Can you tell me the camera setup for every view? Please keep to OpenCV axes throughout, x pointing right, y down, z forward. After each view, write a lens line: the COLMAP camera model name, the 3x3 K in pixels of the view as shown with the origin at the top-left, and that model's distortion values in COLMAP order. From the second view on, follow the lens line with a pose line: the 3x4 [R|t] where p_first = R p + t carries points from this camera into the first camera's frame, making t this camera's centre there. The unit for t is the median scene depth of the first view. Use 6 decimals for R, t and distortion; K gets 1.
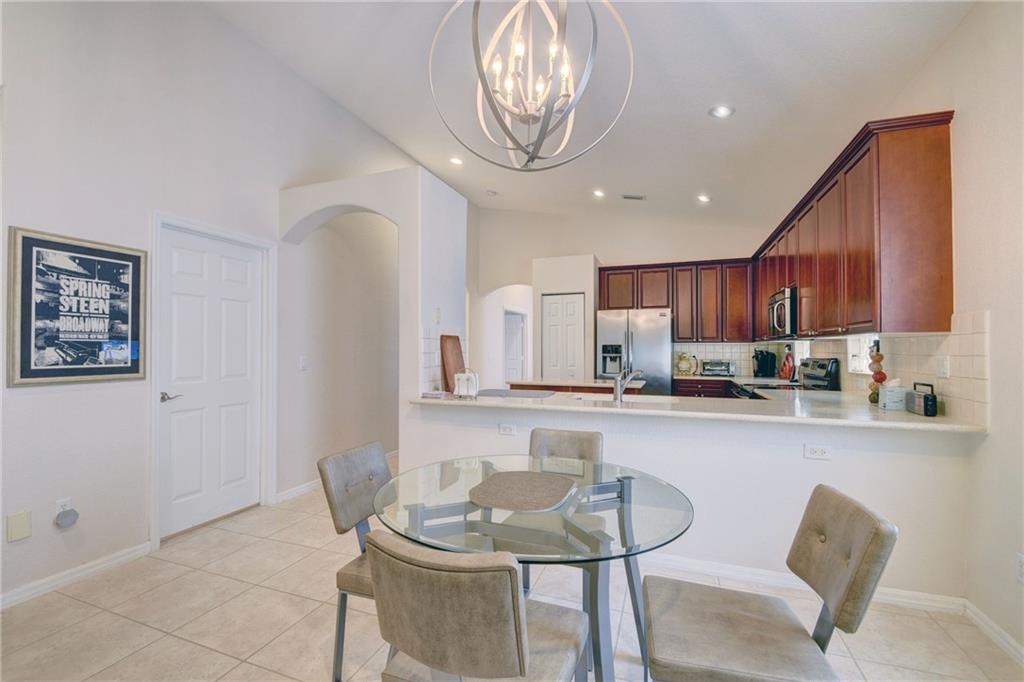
lens RADIAL K [[457.3, 0, 484.5], [0, 457.3, 341.3], [0, 0, 1]] dist [-0.000047, -0.000136]
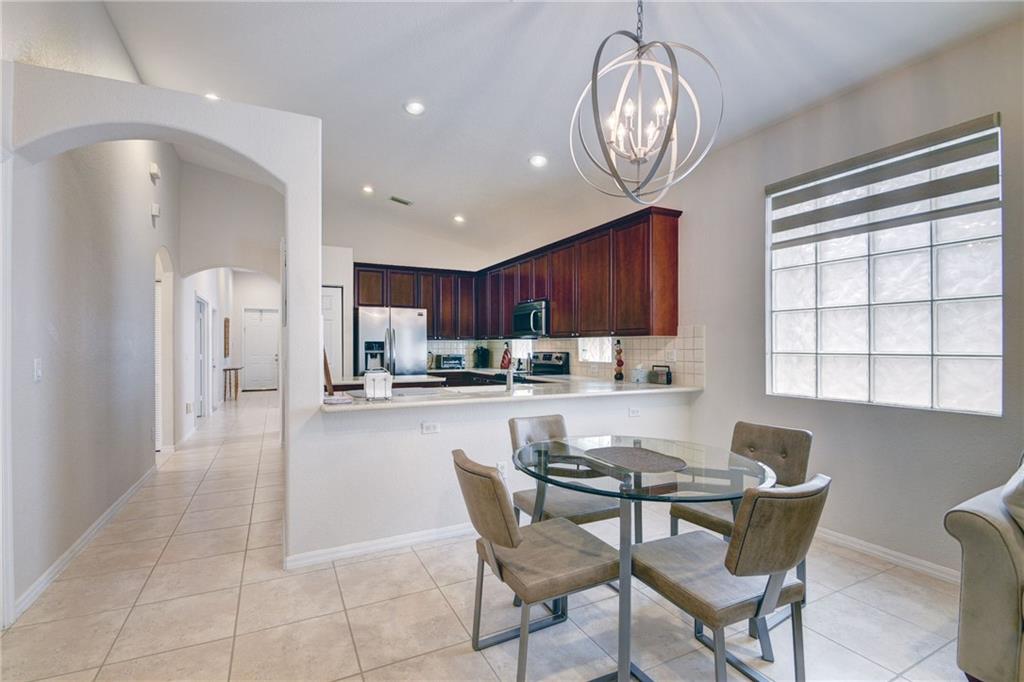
lens RADIAL K [[461.1, 0, 486.2], [0, 461.1, 348.6], [0, 0, 1]] dist [-0.022115, 0.000075]
pose [[0.677303, -0.004962, 0.735688, -0.317864], [-0.011831, 0.999775, 0.017634, 0.002238], [-0.735609, -0.020647, 0.677091, 0.133912]]
